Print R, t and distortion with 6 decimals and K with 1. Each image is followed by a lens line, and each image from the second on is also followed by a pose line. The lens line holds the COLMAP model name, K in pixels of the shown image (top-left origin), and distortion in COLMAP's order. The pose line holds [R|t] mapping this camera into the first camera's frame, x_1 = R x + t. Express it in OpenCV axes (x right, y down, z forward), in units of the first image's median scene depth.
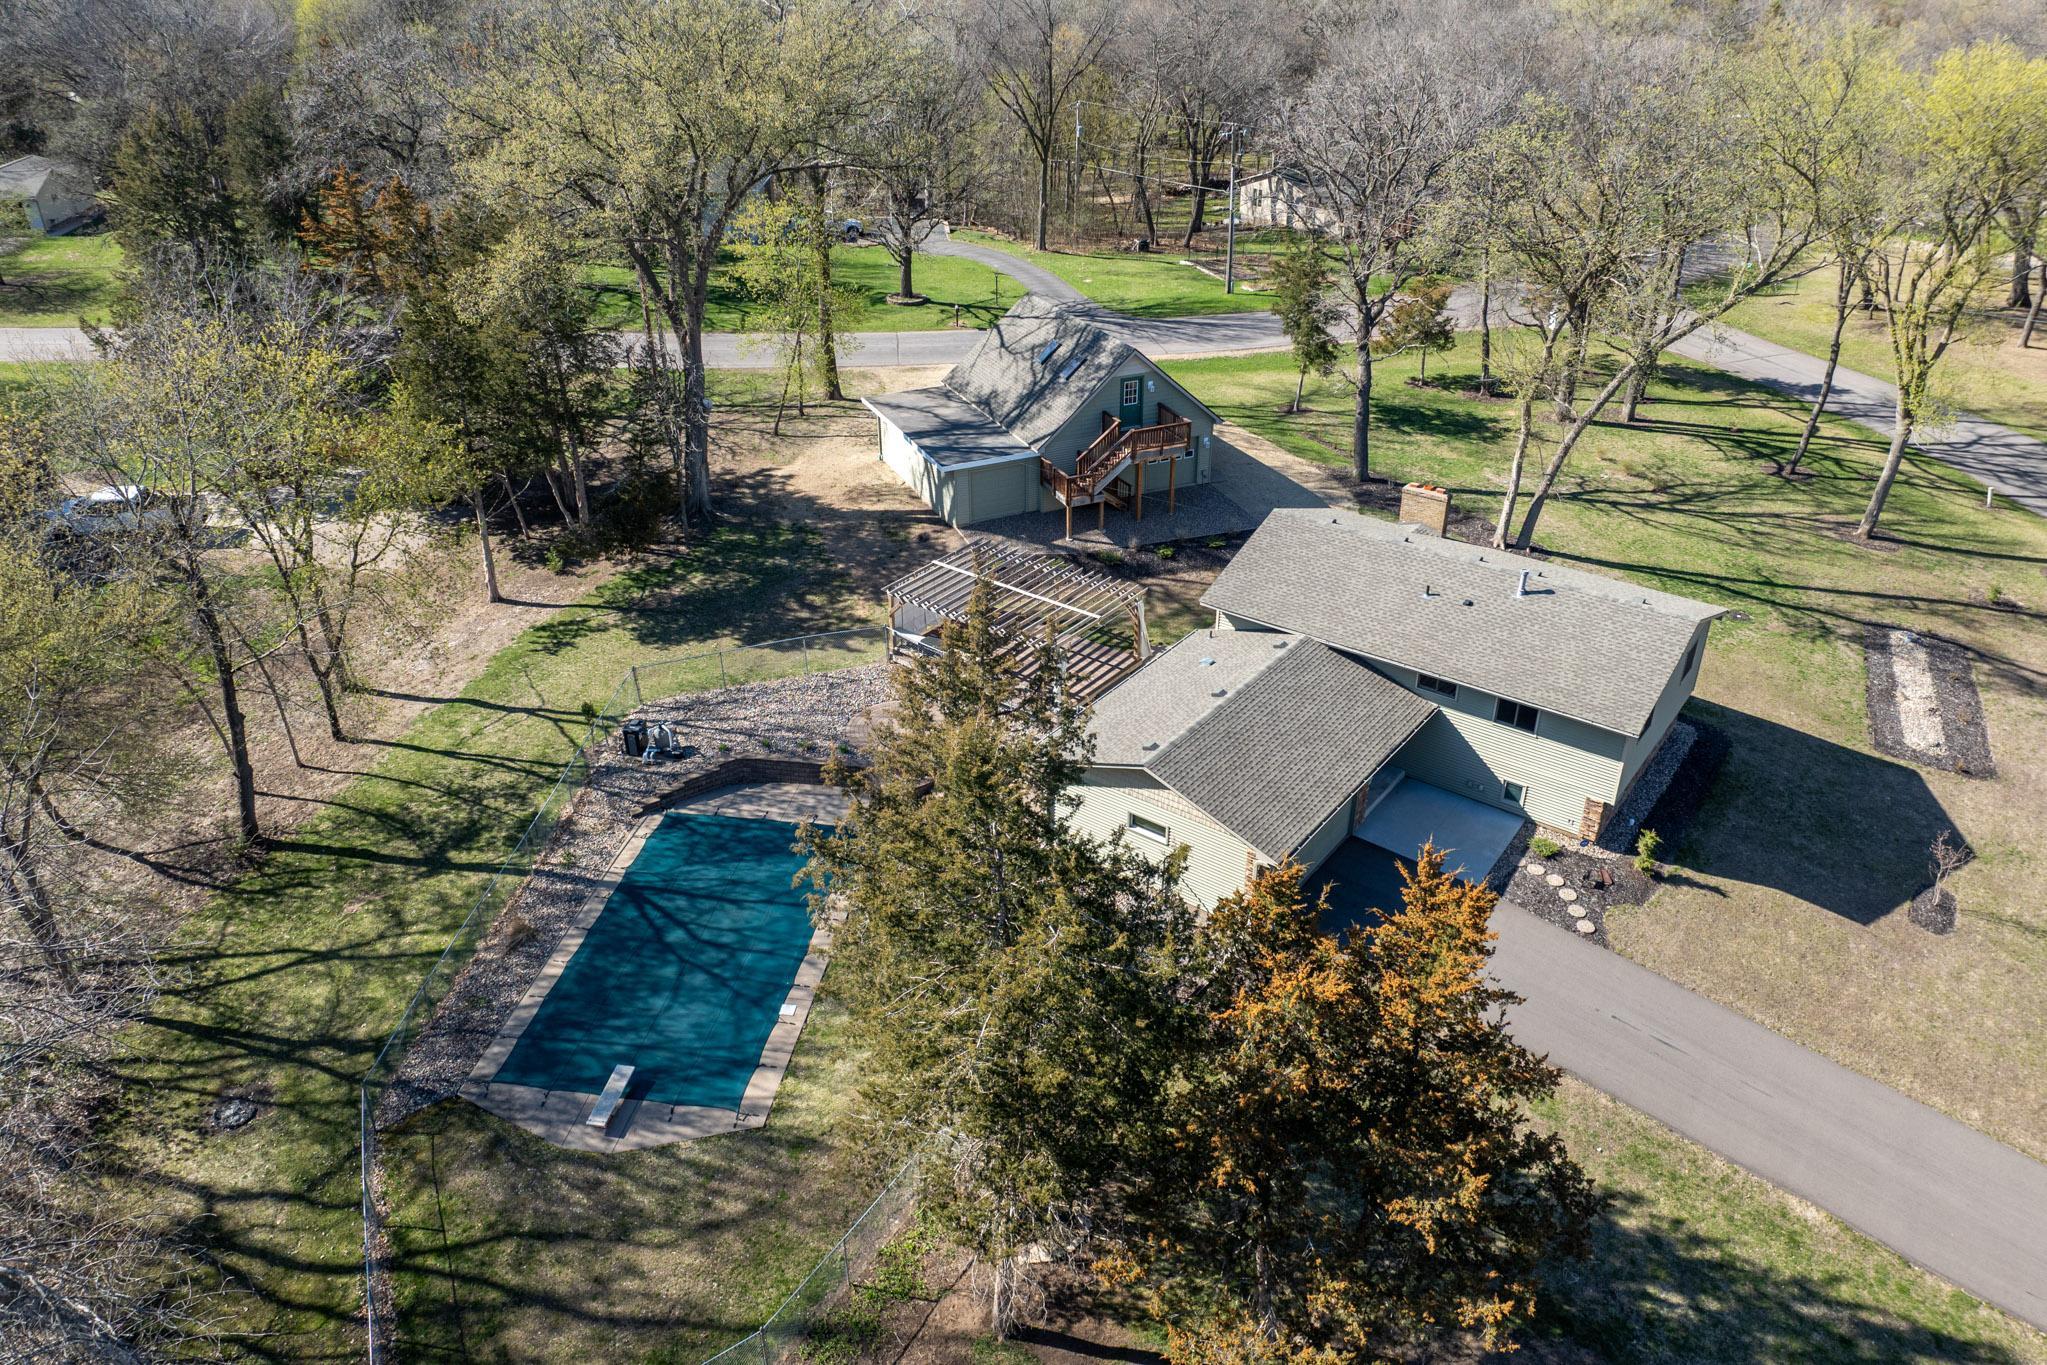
lens RADIAL K [[1450.6, 0, 1023.5], [0, 1450.6, 682.5], [0, 0, 1]] dist [-0.046889, 0.006724]
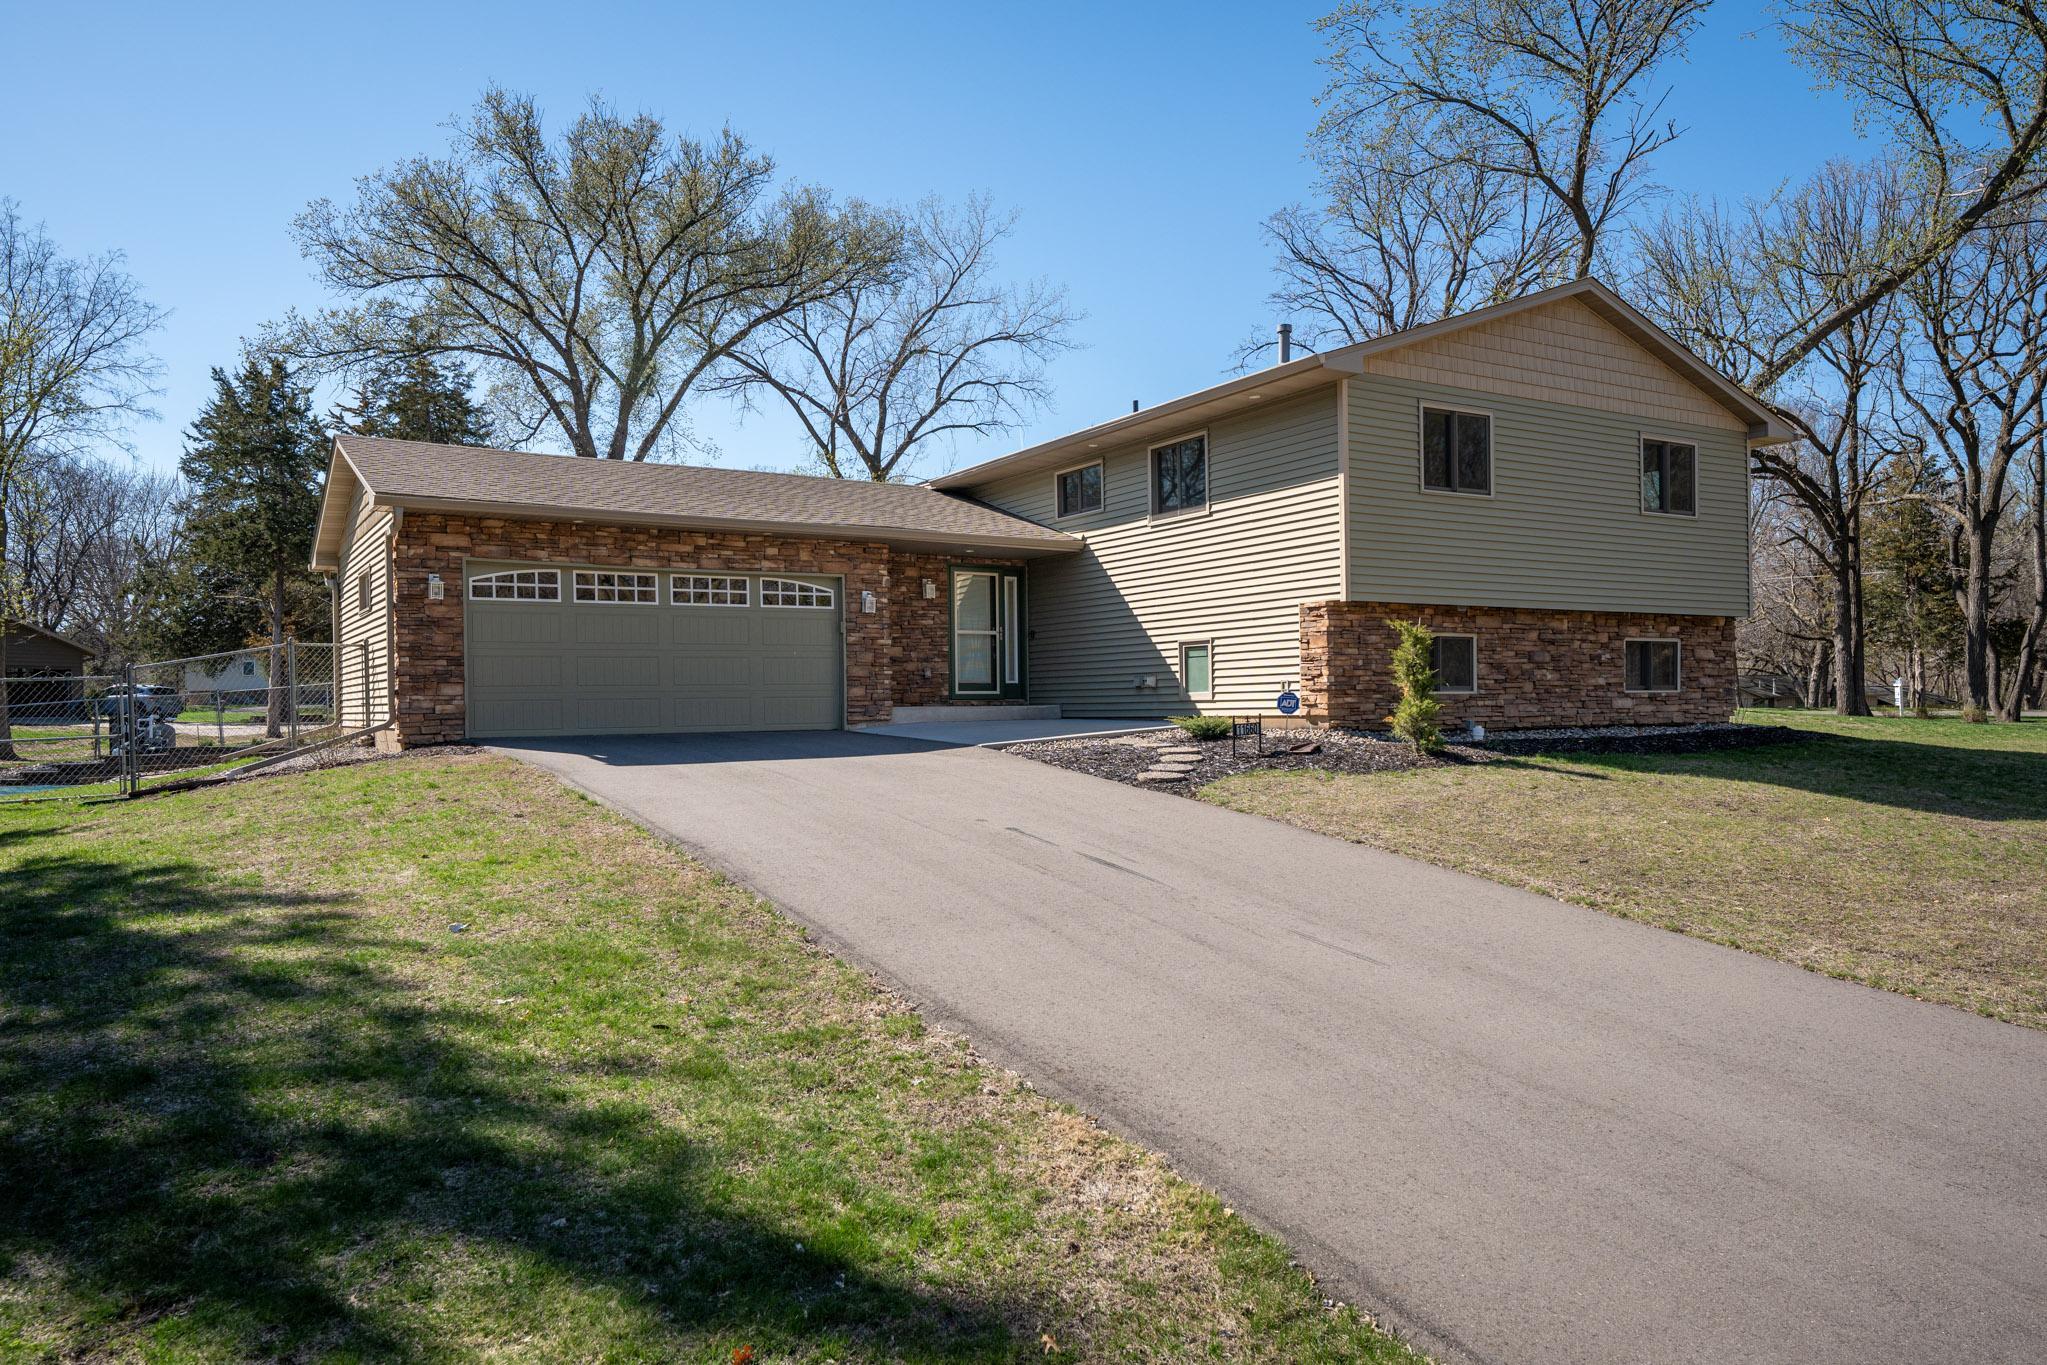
lens RADIAL K [[1395.3, 0, 1023.5], [0, 1395.3, 682.5], [0, 0, 1]] dist [0.002500, 0.005910]
pose [[0.932595, -0.012732, -0.360701, 0.393375], [-0.170604, 0.865132, -0.471636, 0.263460], [0.318059, 0.501383, 0.804645, 0.548967]]
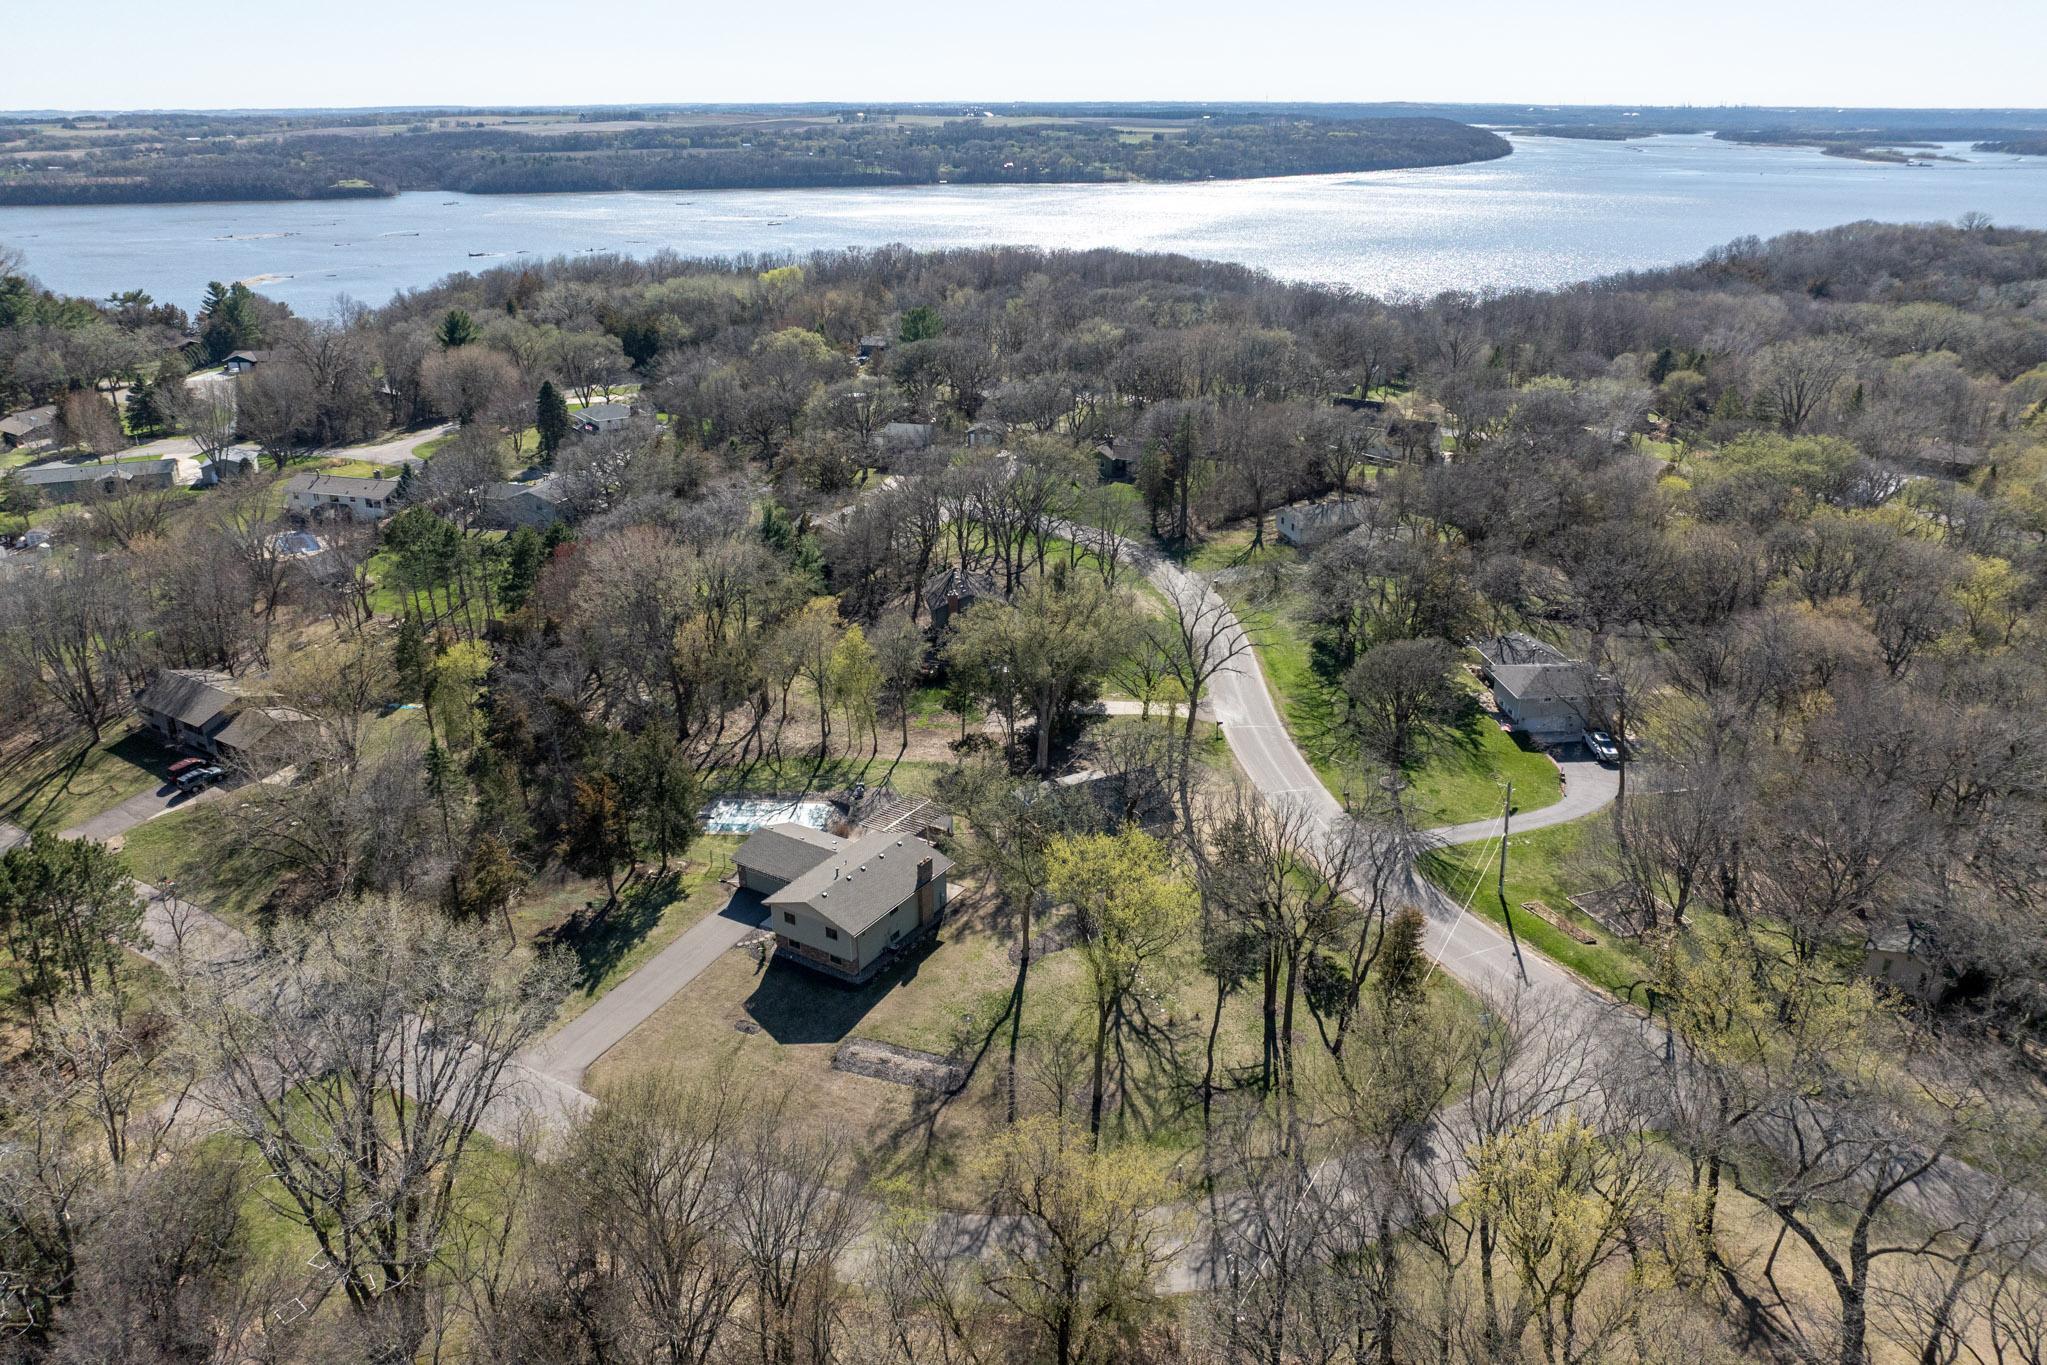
lens RADIAL K [[1450.6, 0, 1023.5], [0, 1450.6, 682.5], [0, 0, 1]] dist [-0.046889, 0.006724]
pose [[0.078740, 0.367678, -0.926614, 2.462012], [-0.482823, 0.827273, 0.287231, -1.167033], [0.872171, 0.424774, 0.242662, 0.441476]]
